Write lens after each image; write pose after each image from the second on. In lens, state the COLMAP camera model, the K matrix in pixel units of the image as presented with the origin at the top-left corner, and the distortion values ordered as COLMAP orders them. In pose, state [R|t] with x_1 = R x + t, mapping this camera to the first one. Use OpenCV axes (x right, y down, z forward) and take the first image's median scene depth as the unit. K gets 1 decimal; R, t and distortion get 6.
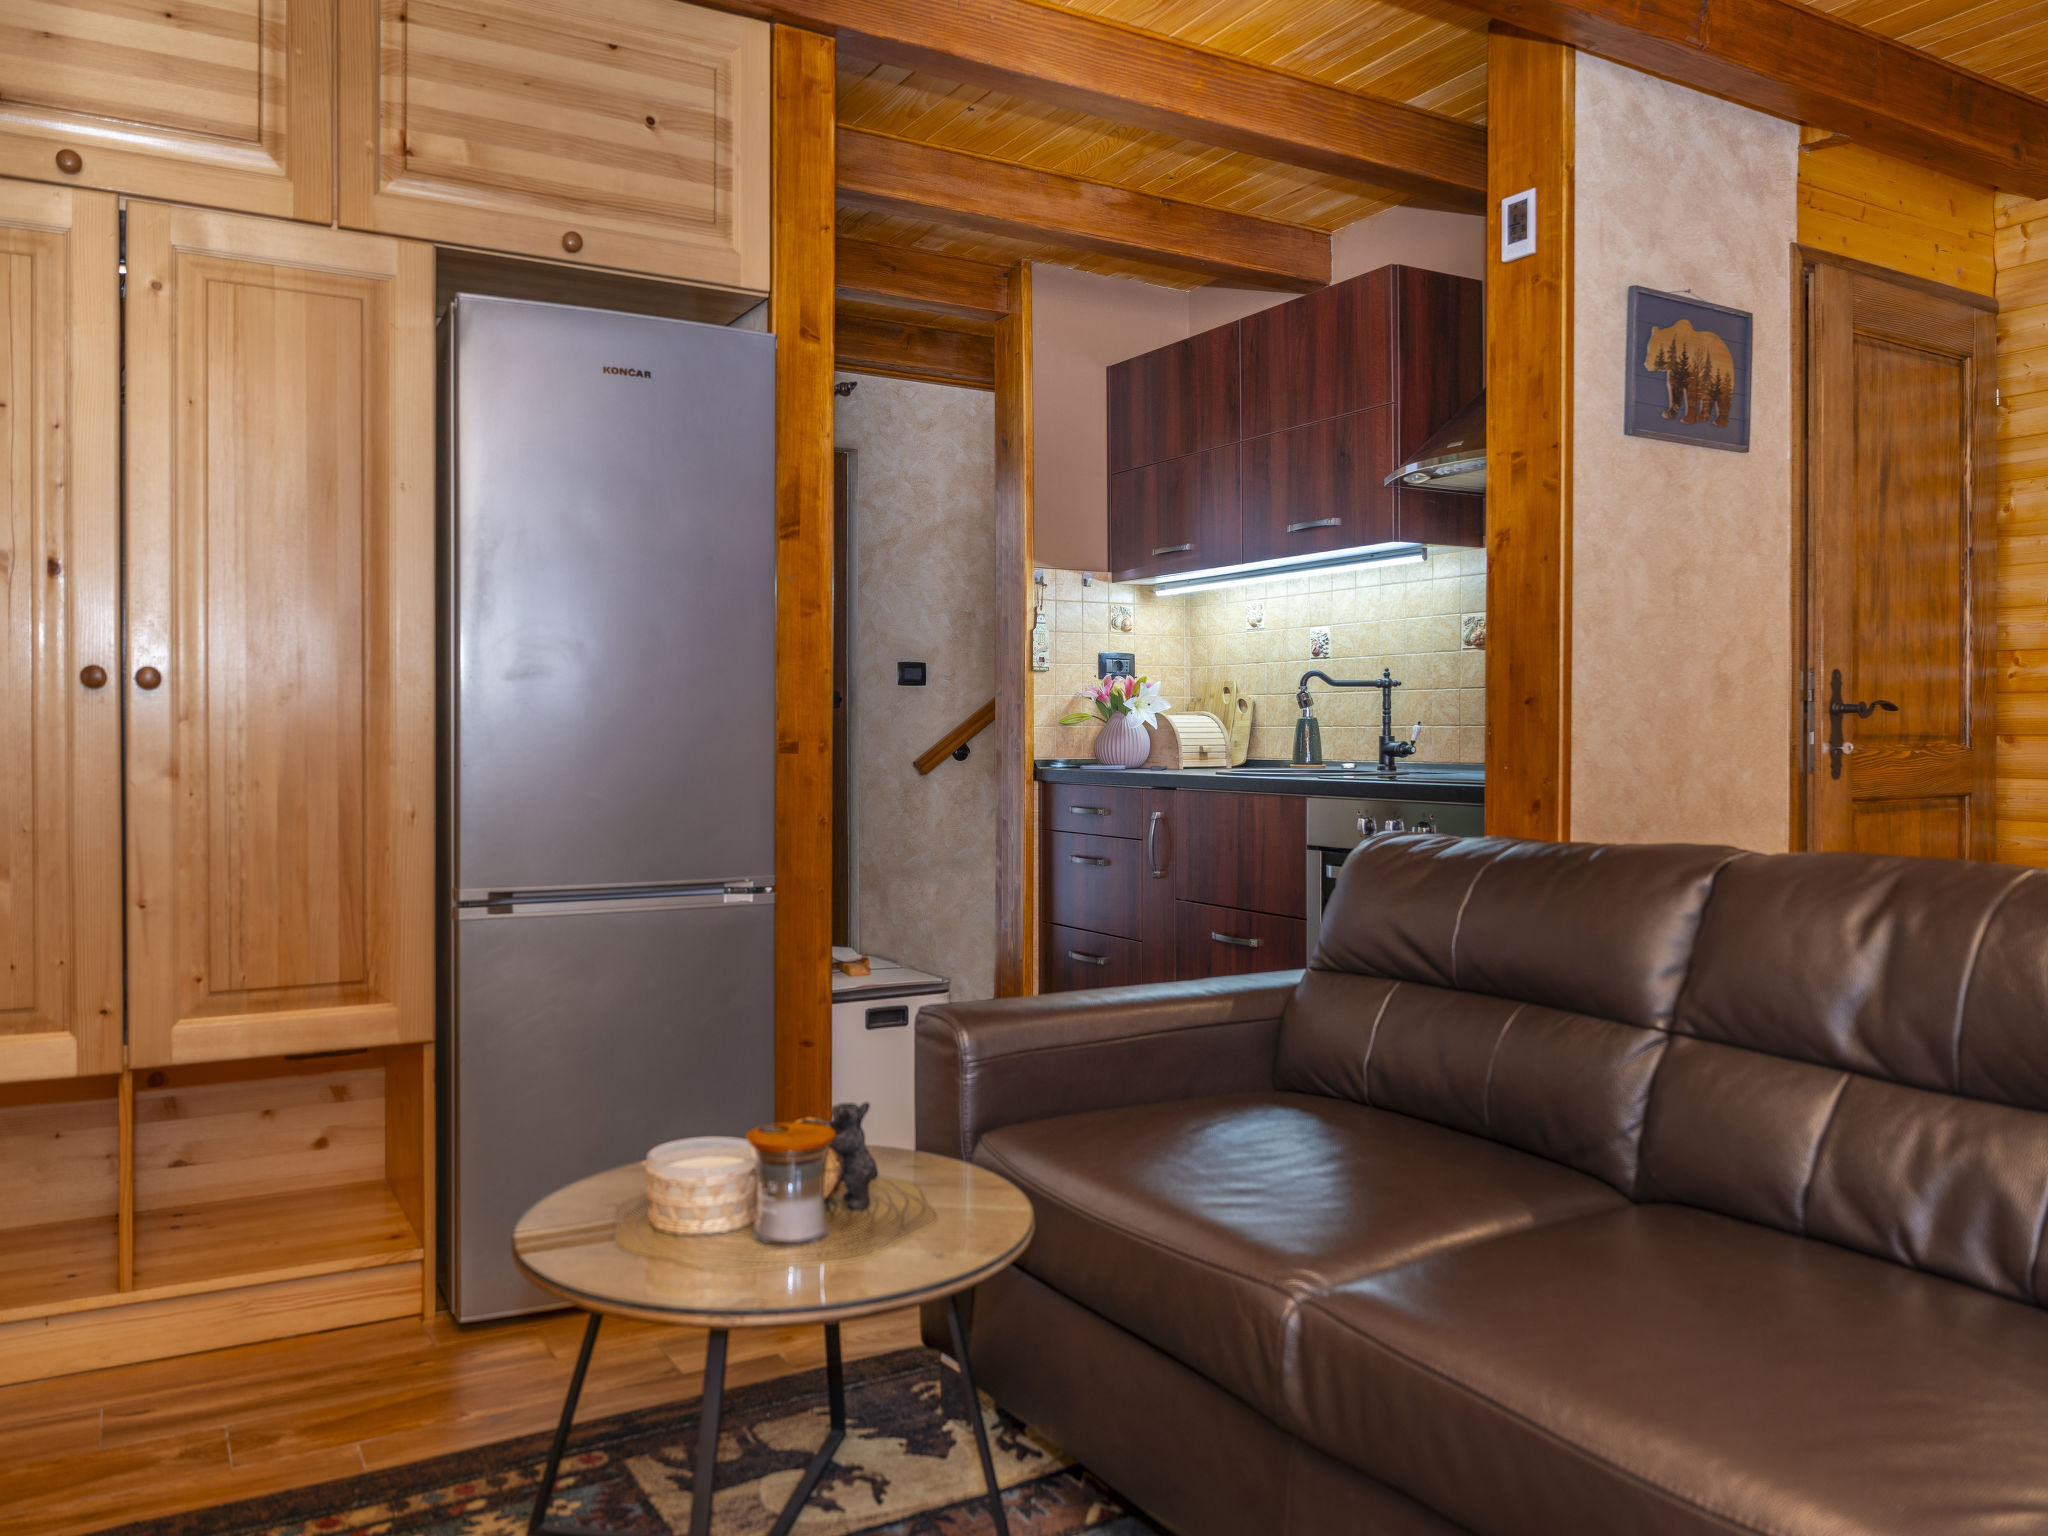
lens RADIAL K [[1556.3, 0, 1026.4], [0, 1556.3, 759.2], [0, 0, 1]] dist [-0.003649, -0.005784]
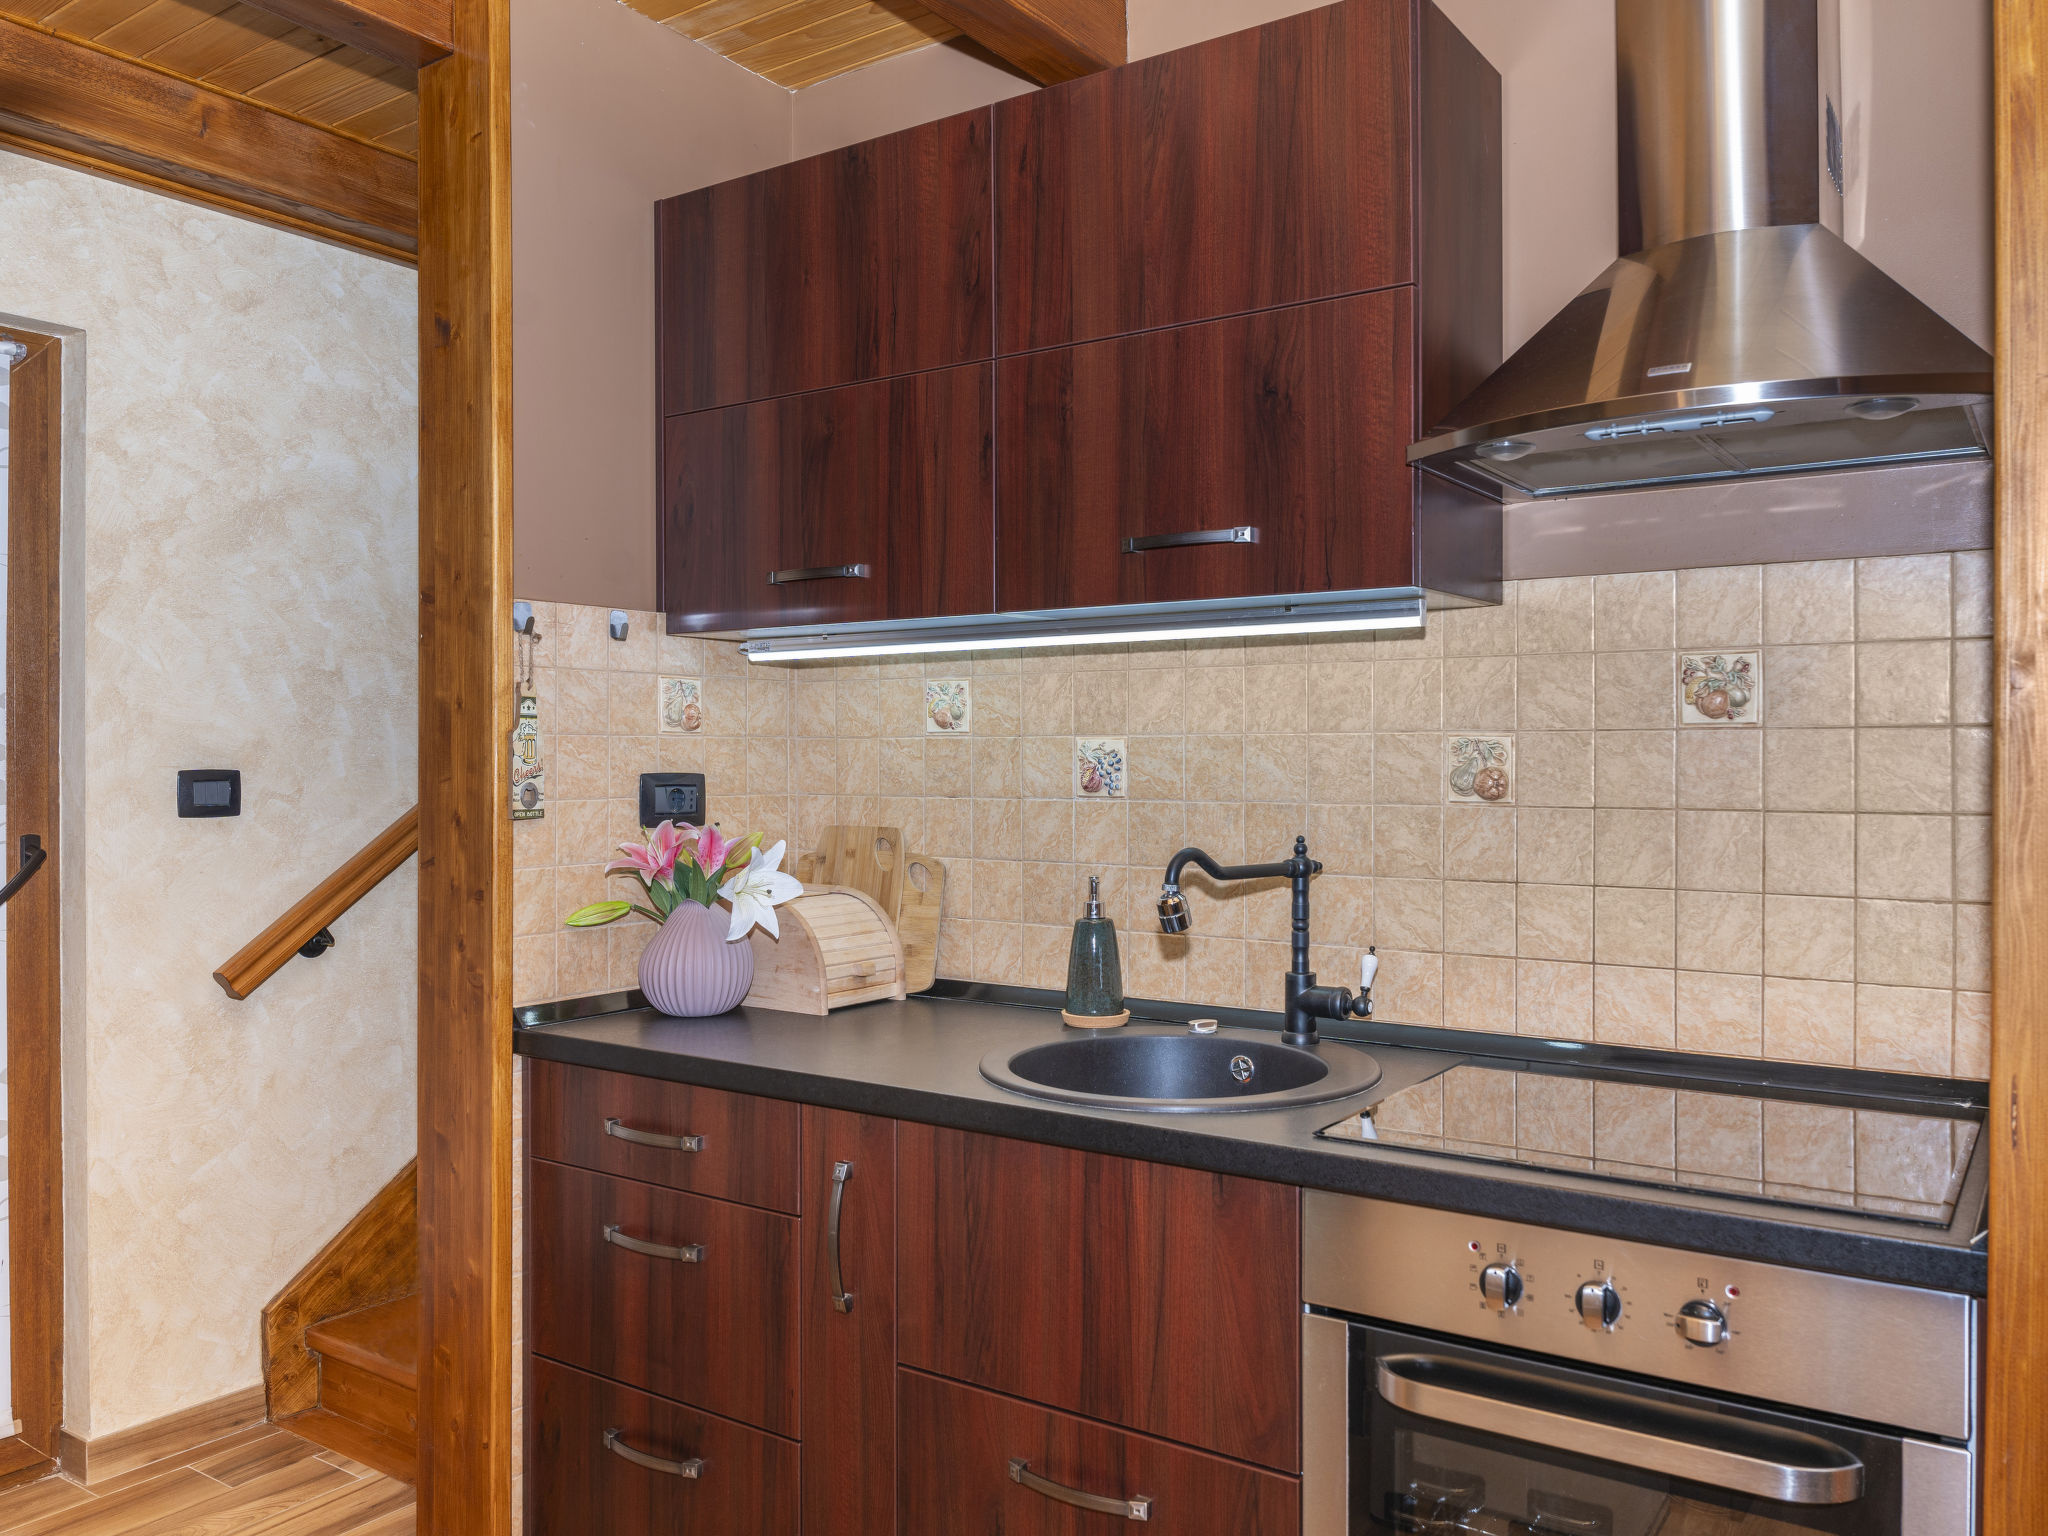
lens RADIAL K [[1556.3, 0, 1008.5], [0, 1556.3, 767.5], [0, 0, 1]] dist [-0.003649, -0.005784]
pose [[0.913650, 0.000502, 0.406500, -0.048438], [0.003574, 0.999951, -0.009269, -0.066523], [-0.406485, 0.009922, 0.913604, 0.506809]]
